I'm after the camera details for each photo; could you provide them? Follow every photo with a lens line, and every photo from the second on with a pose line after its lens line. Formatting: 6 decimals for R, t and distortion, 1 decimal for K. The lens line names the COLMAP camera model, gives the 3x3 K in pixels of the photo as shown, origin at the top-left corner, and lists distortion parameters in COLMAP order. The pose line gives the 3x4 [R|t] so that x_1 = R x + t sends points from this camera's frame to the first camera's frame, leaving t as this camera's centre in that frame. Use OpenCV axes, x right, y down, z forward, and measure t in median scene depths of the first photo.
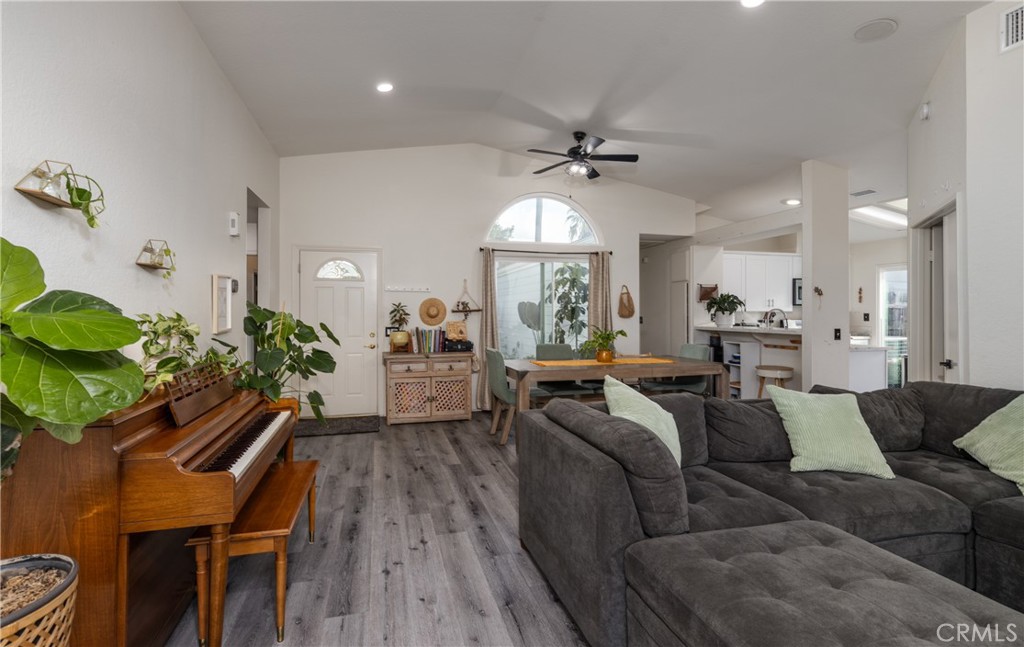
lens RADIAL K [[487.1, 0, 510.2], [0, 487.1, 316.0], [0, 0, 1]] dist [-0.000071, -0.000004]
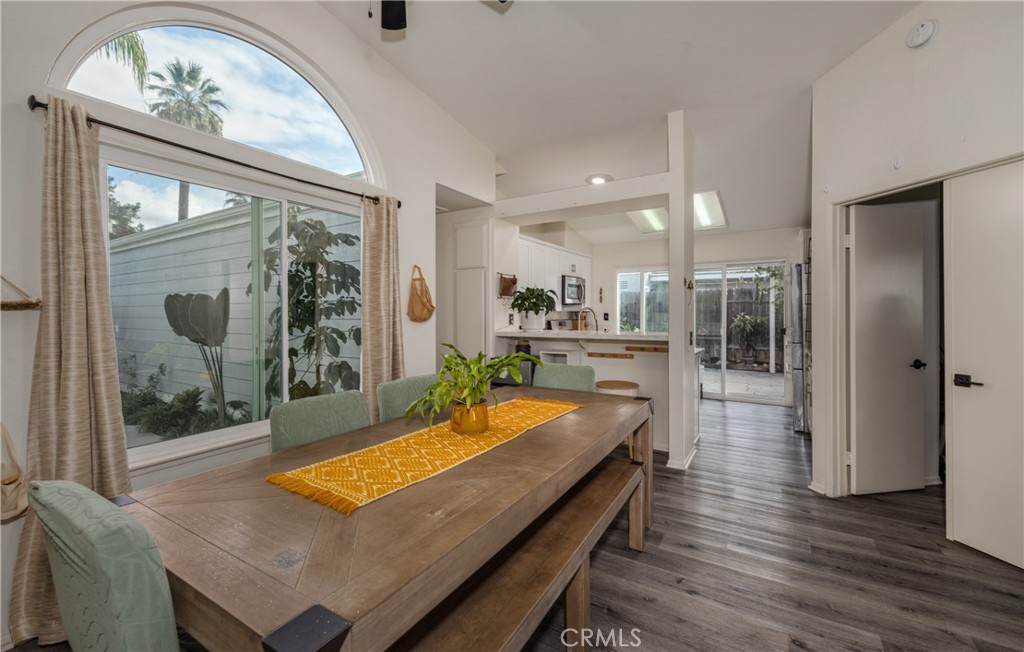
lens RADIAL K [[415.6, 0, 513.5], [0, 415.6, 315.2], [0, 0, 1]] dist [0.000280, 0.000135]
pose [[0.736987, -0.006419, 0.675877, -0.014733], [0.008223, 0.999966, 0.000530, -0.003358], [-0.675857, 0.005167, 0.737015, 0.553542]]
